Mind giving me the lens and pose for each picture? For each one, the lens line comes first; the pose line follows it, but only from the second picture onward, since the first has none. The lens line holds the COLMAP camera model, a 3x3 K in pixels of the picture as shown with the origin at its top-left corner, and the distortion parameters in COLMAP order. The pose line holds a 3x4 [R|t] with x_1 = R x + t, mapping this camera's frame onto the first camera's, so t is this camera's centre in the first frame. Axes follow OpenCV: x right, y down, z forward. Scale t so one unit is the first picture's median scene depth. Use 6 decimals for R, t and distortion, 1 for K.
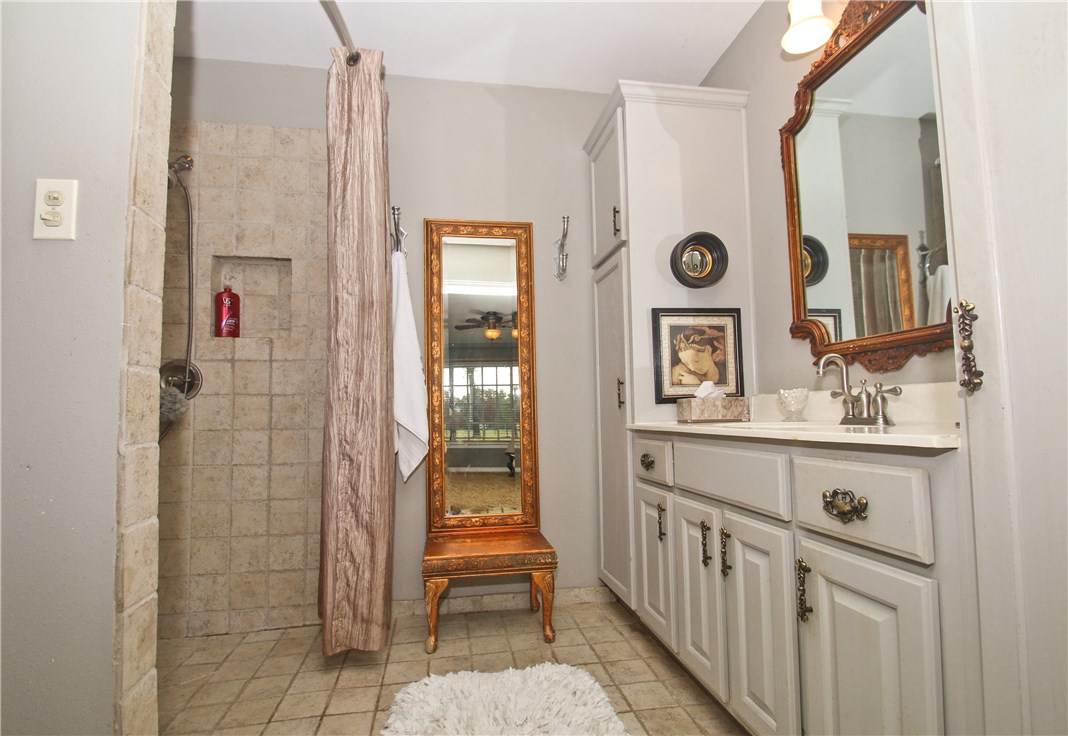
lens RADIAL K [[510.3, 0, 531.3], [0, 510.3, 376.5], [0, 0, 1]] dist [0.001721, -0.013798]
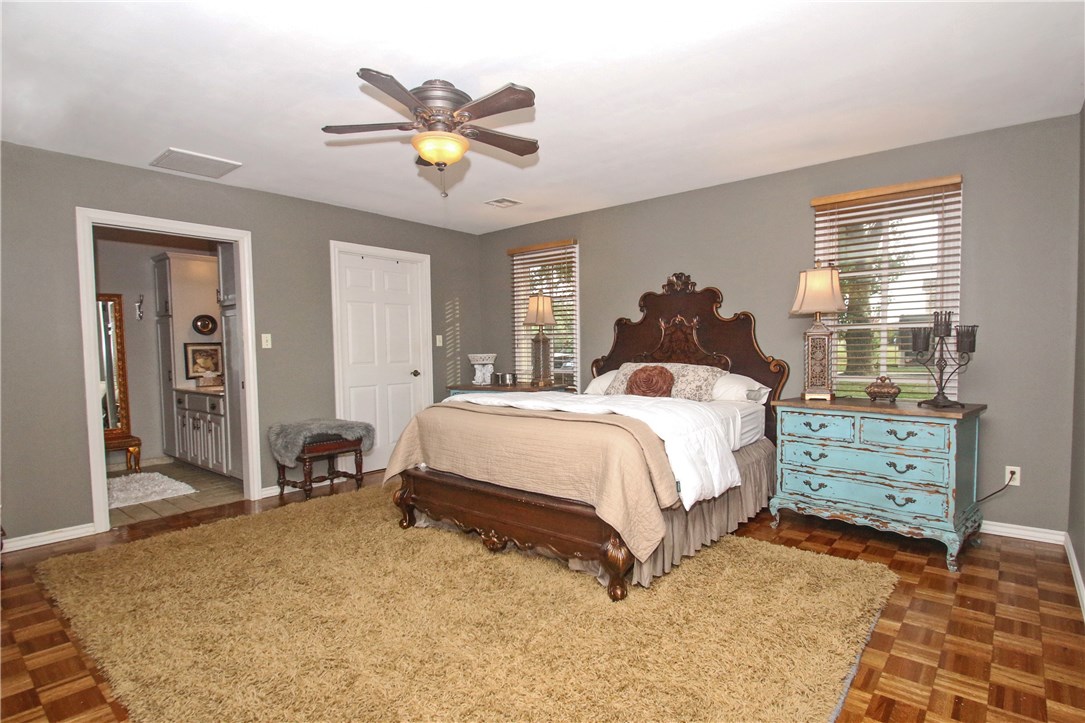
lens RADIAL K [[555.9, 0, 548.0], [0, 555.9, 379.4], [0, 0, 1]] dist [0.002162, -0.000015]
pose [[0.765361, -0.027997, 0.642992, -0.147357], [-0.044599, 0.994345, 0.096382, -0.266747], [-0.642054, -0.102444, 0.759784, -2.055835]]
